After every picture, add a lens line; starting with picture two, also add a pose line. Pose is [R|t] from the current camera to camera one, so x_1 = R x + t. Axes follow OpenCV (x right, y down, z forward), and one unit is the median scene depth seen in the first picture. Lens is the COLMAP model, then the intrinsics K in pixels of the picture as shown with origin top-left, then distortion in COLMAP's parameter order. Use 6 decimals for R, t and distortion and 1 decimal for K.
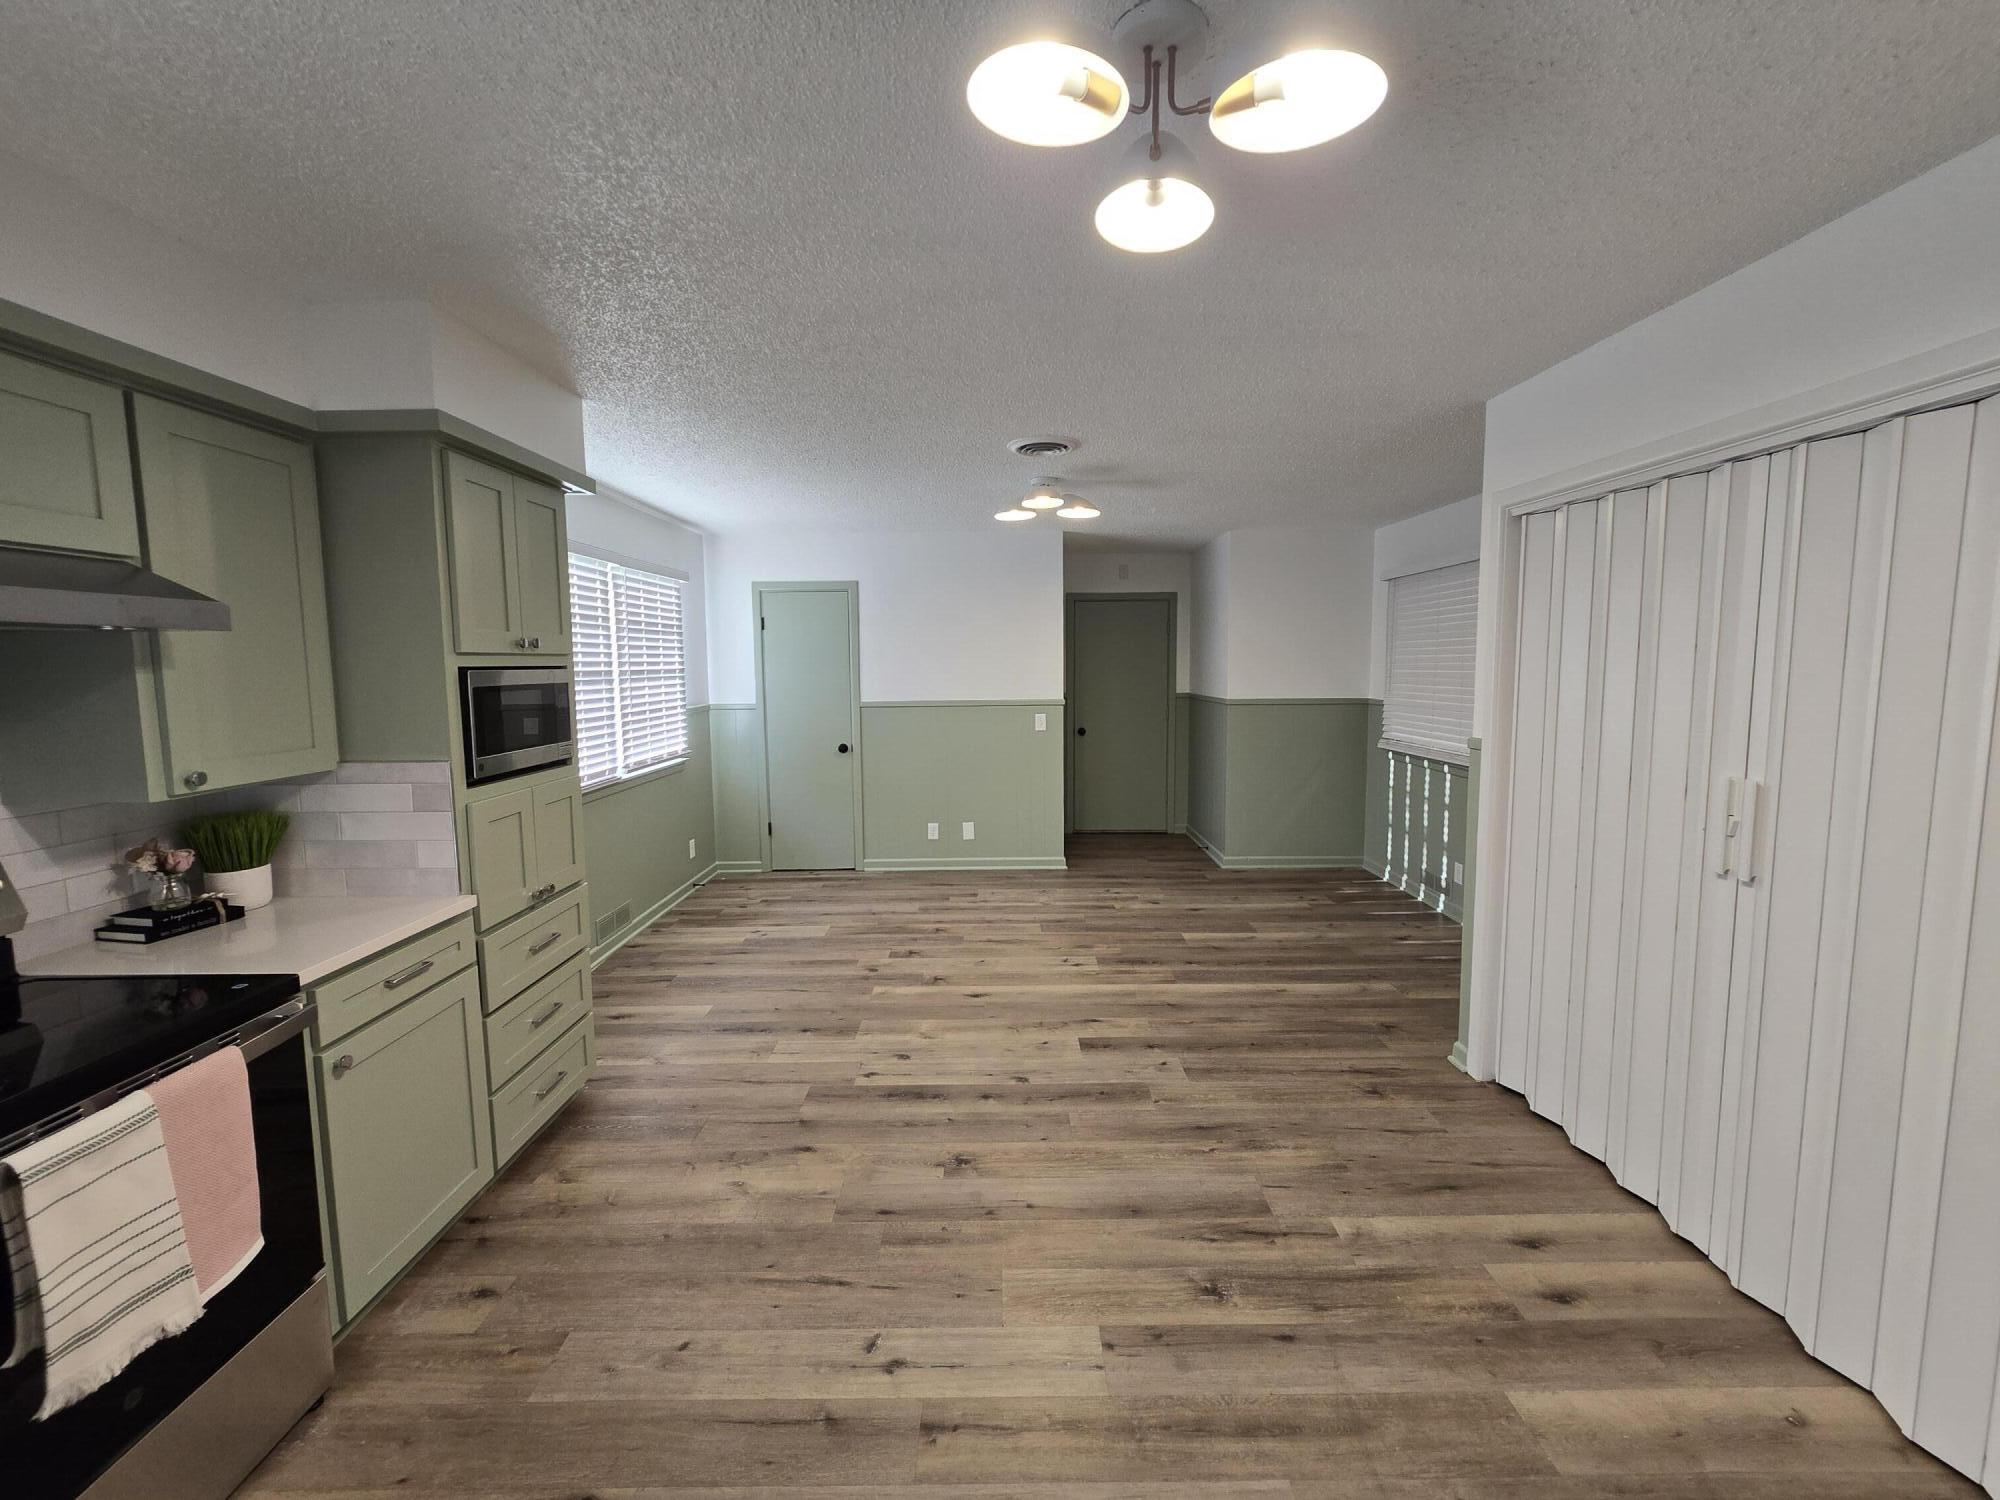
lens RADIAL K [[819.4, 0, 1006.9], [0, 819.4, 742.2], [0, 0, 1]] dist [-0.001152, -0.000671]
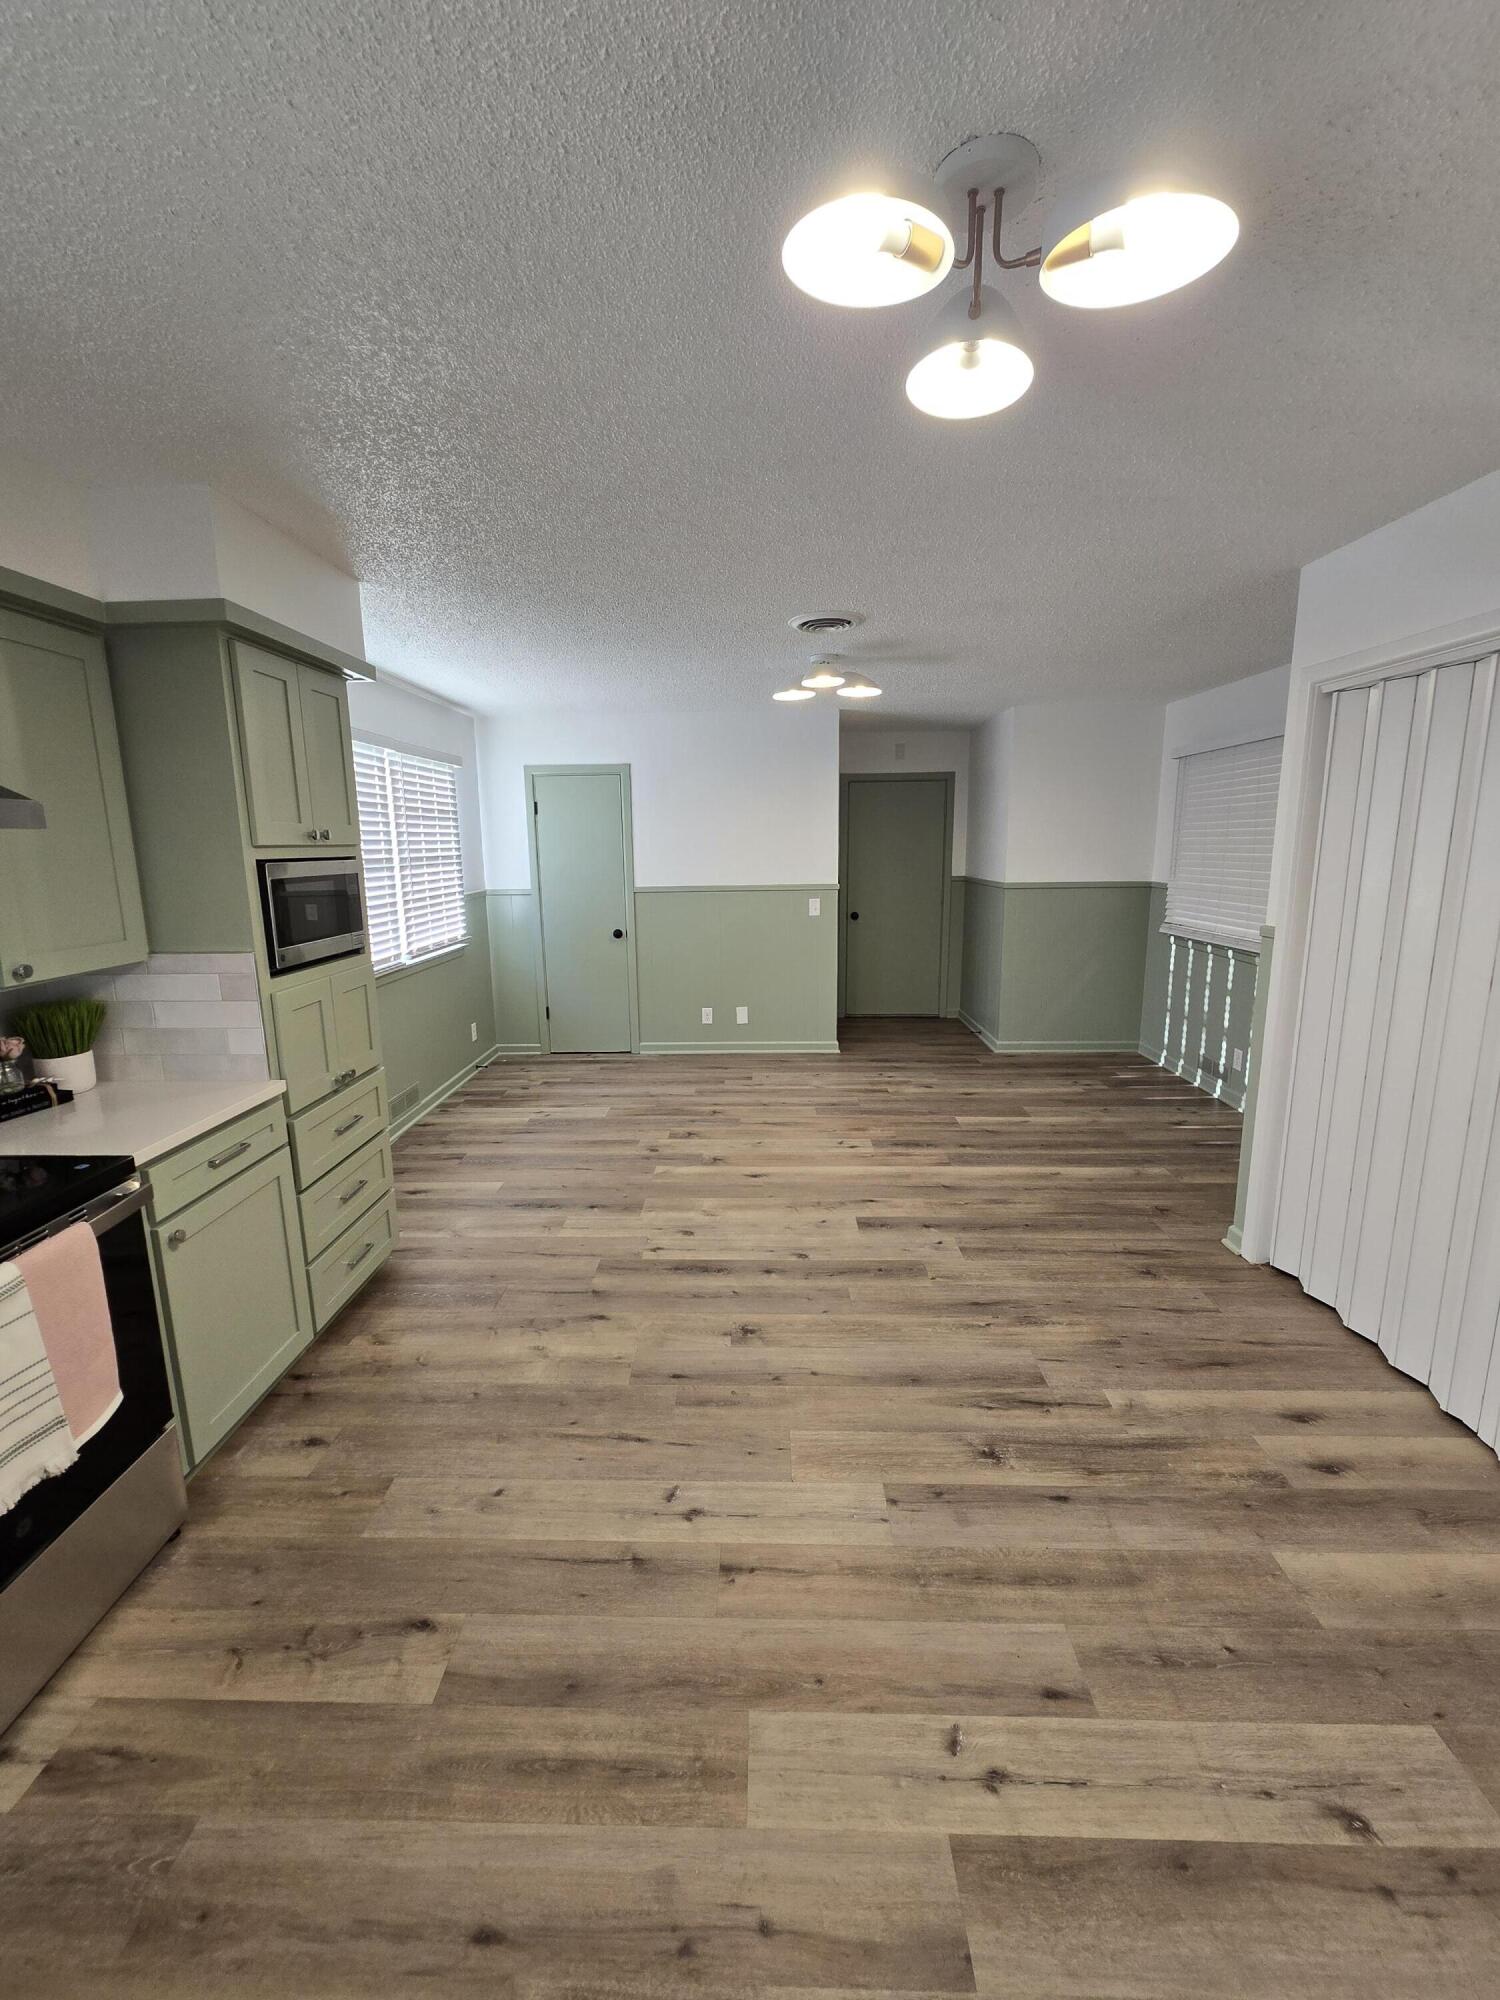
lens RADIAL K [[817.8, 0, 741.9], [0, 817.8, 997.9], [0, 0, 1]] dist [-0.000470, 0.000530]
pose [[0.999296, 0.000983, -0.037503, -0.025777], [0.002414, 0.995900, 0.090425, -0.010751], [0.037438, -0.090452, 0.995197, -0.007425]]
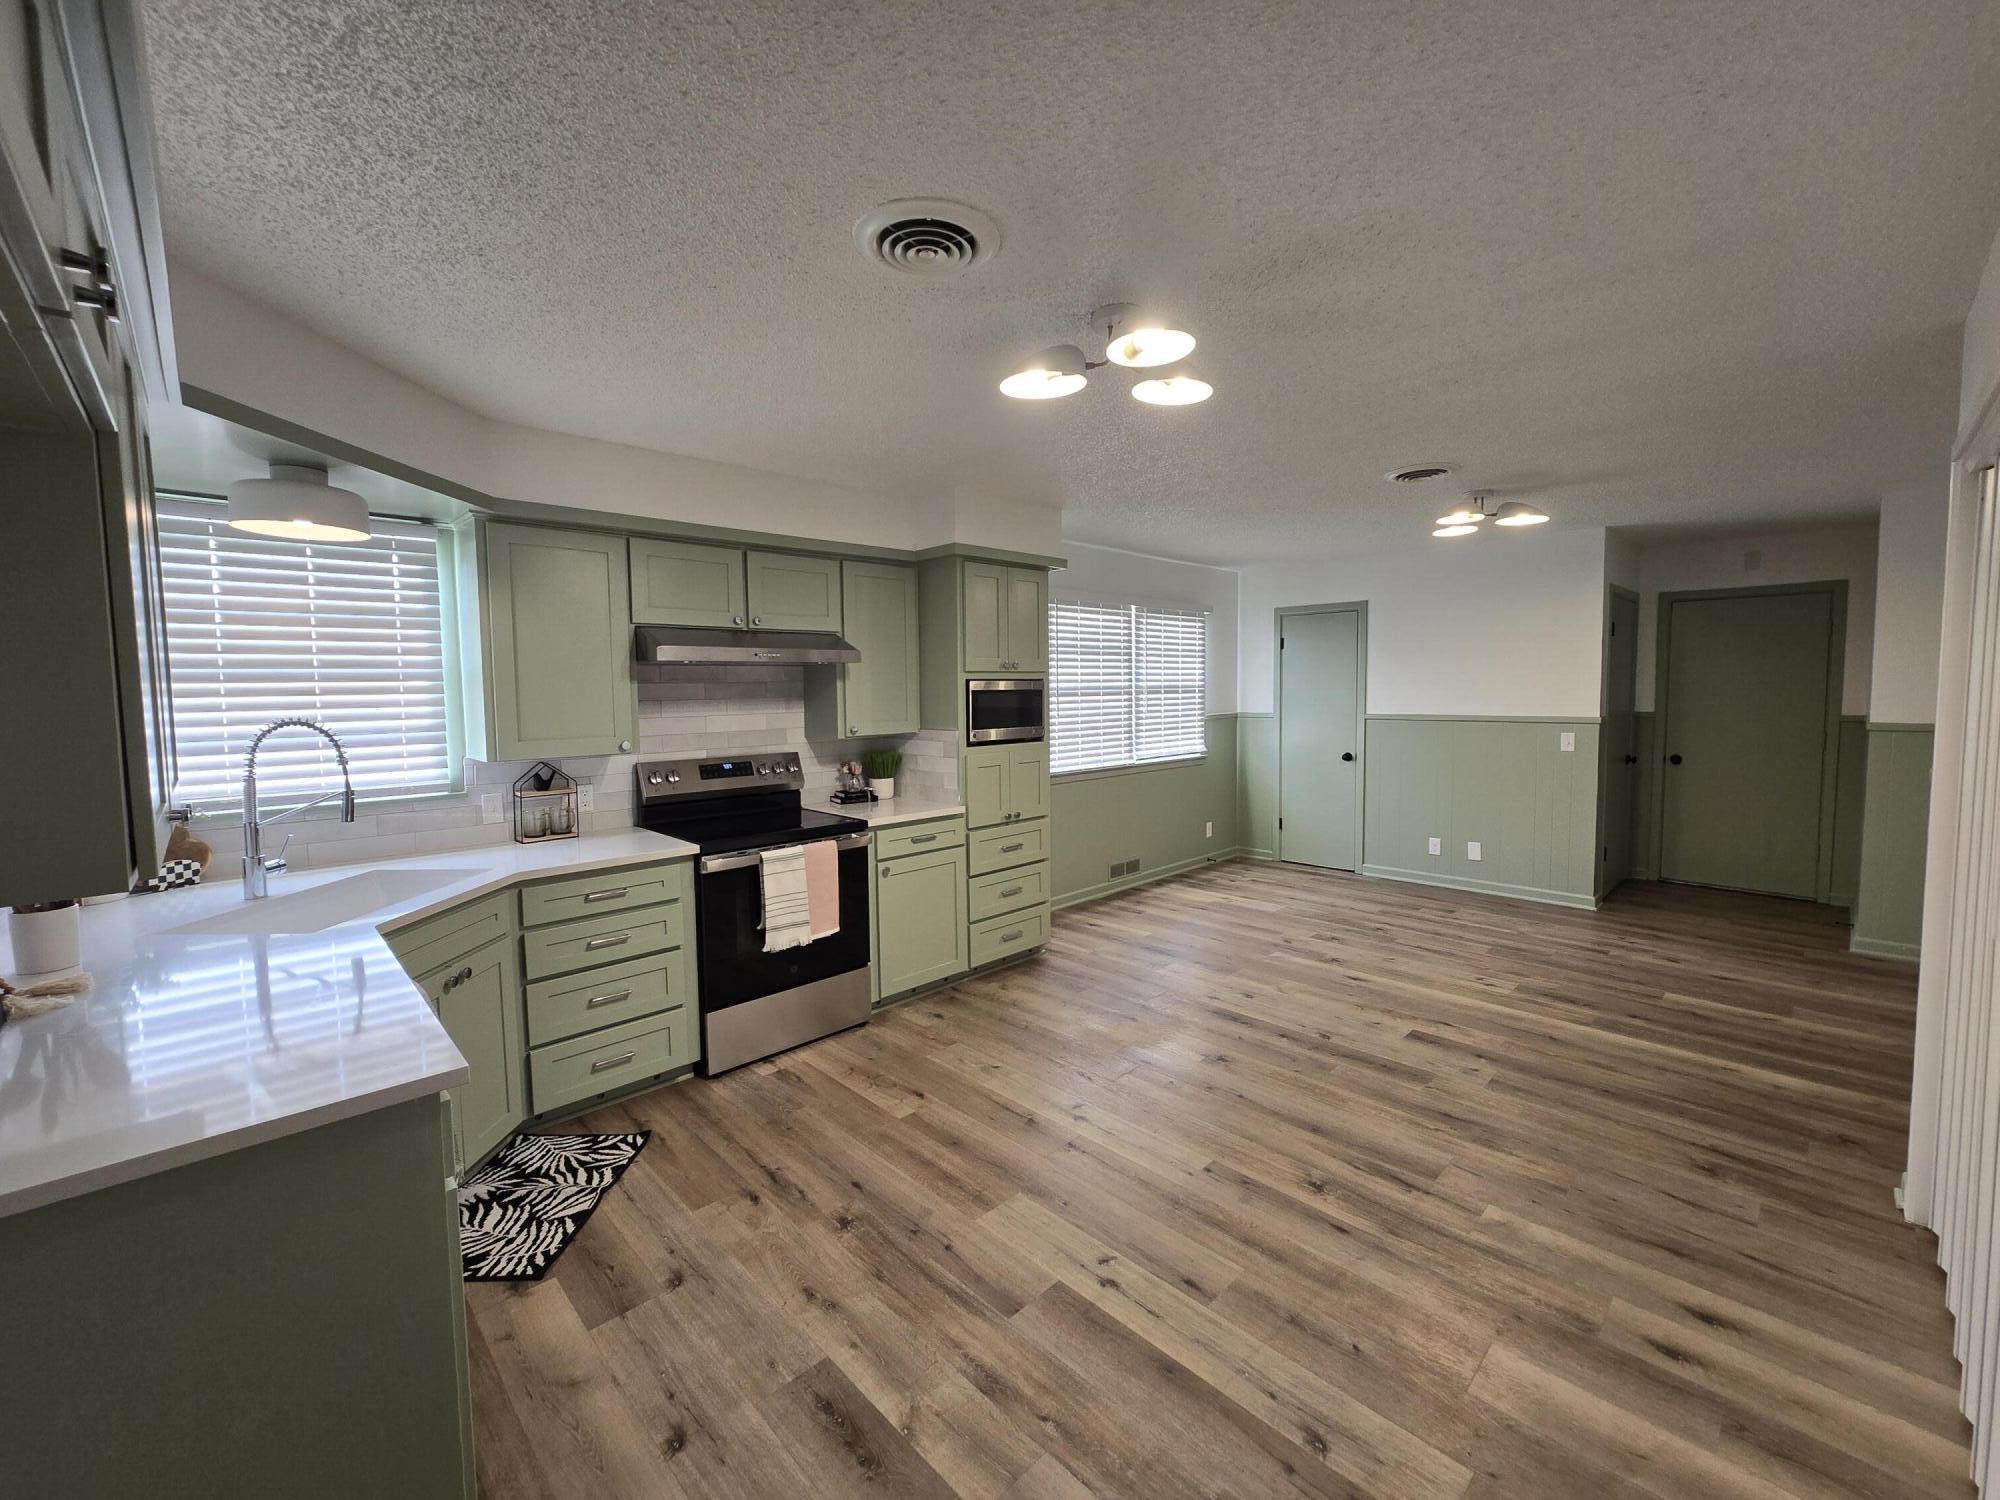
lens RADIAL K [[817.8, 0, 1002.2], [0, 817.8, 742.4], [0, 0, 1]] dist [-0.000470, 0.000530]
pose [[0.691193, 0.049274, -0.720988, 0.671621], [-0.064896, 0.997874, 0.005983, 0.029913], [0.719750, 0.042654, 0.692921, -0.181792]]
